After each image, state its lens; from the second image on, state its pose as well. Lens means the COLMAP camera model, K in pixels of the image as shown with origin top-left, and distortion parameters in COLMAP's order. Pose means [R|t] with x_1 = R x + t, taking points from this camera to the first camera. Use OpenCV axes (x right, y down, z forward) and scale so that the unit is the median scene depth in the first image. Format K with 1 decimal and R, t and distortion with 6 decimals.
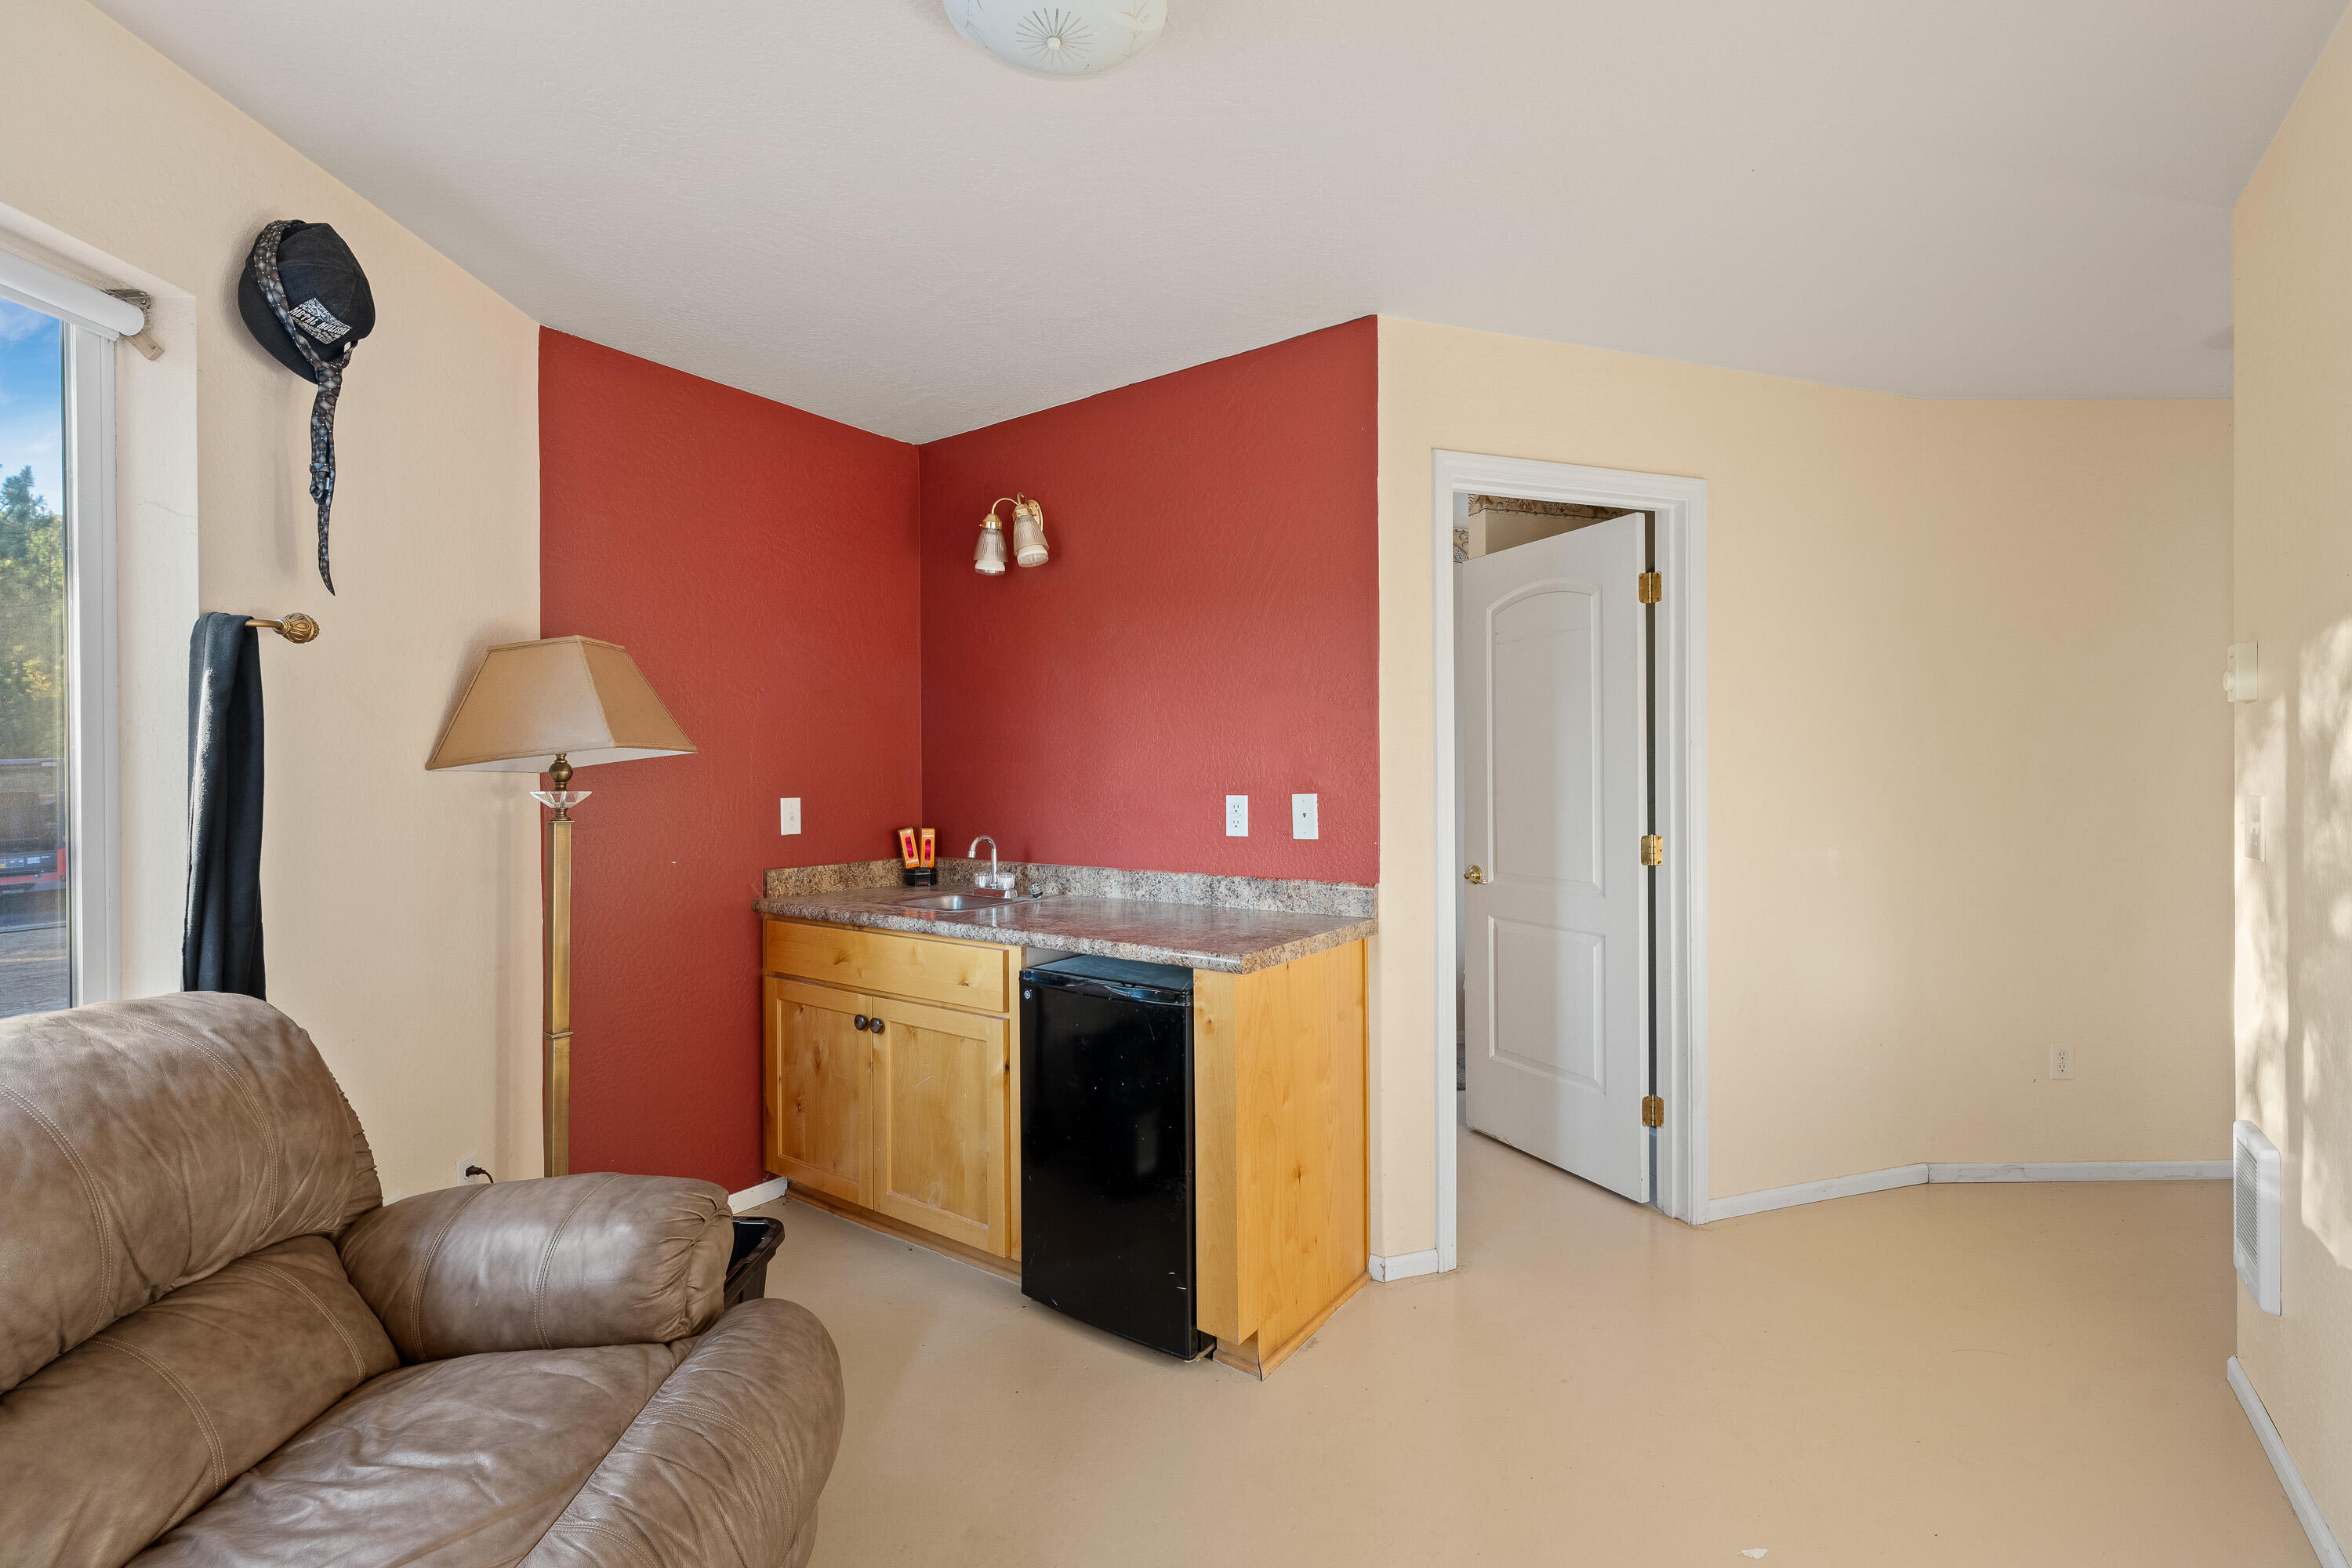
lens RADIAL K [[1036.6, 0, 1176.0], [0, 1036.6, 784.0], [0, 0, 1]] dist [0.000276, -0.000044]
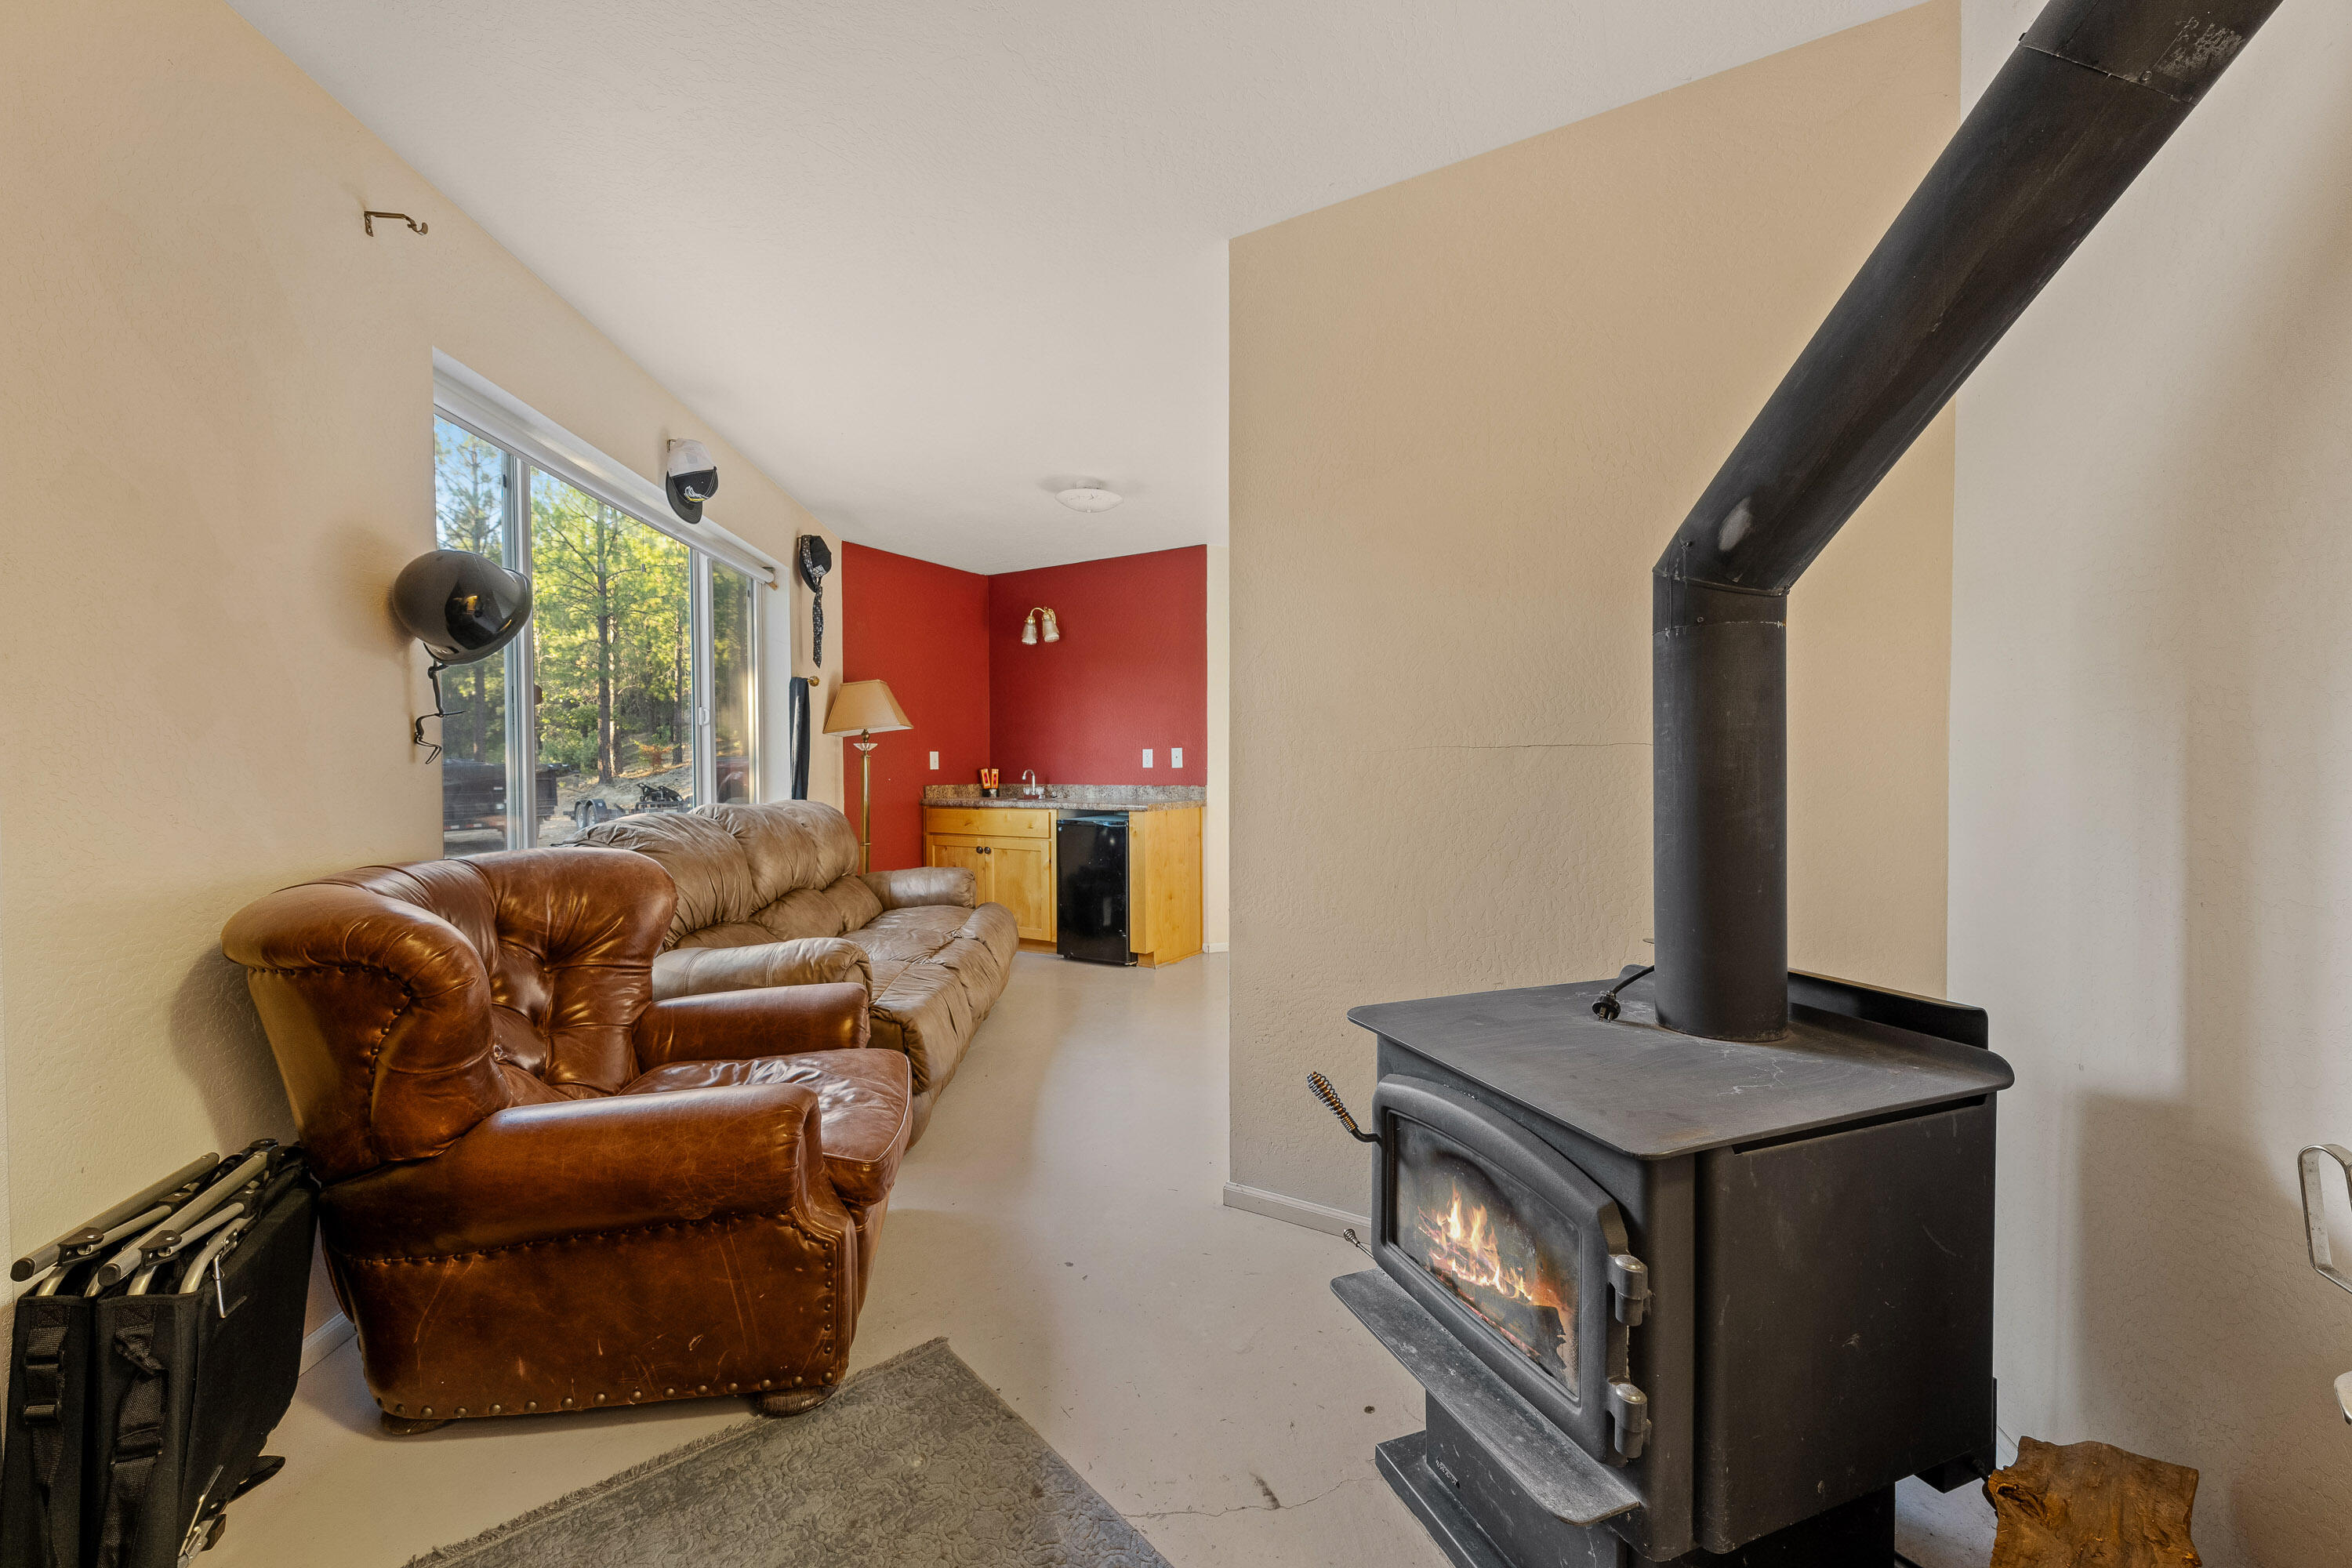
lens RADIAL K [[953.7, 0, 1176.7], [0, 953.7, 792.1], [0, 0, 1]] dist [-0.000593, -0.000173]
pose [[0.997079, 0.000938, 0.076375, -0.036979], [-0.002324, 0.999834, 0.018054, 0.067735], [-0.076345, -0.018179, 0.996916, -1.094767]]
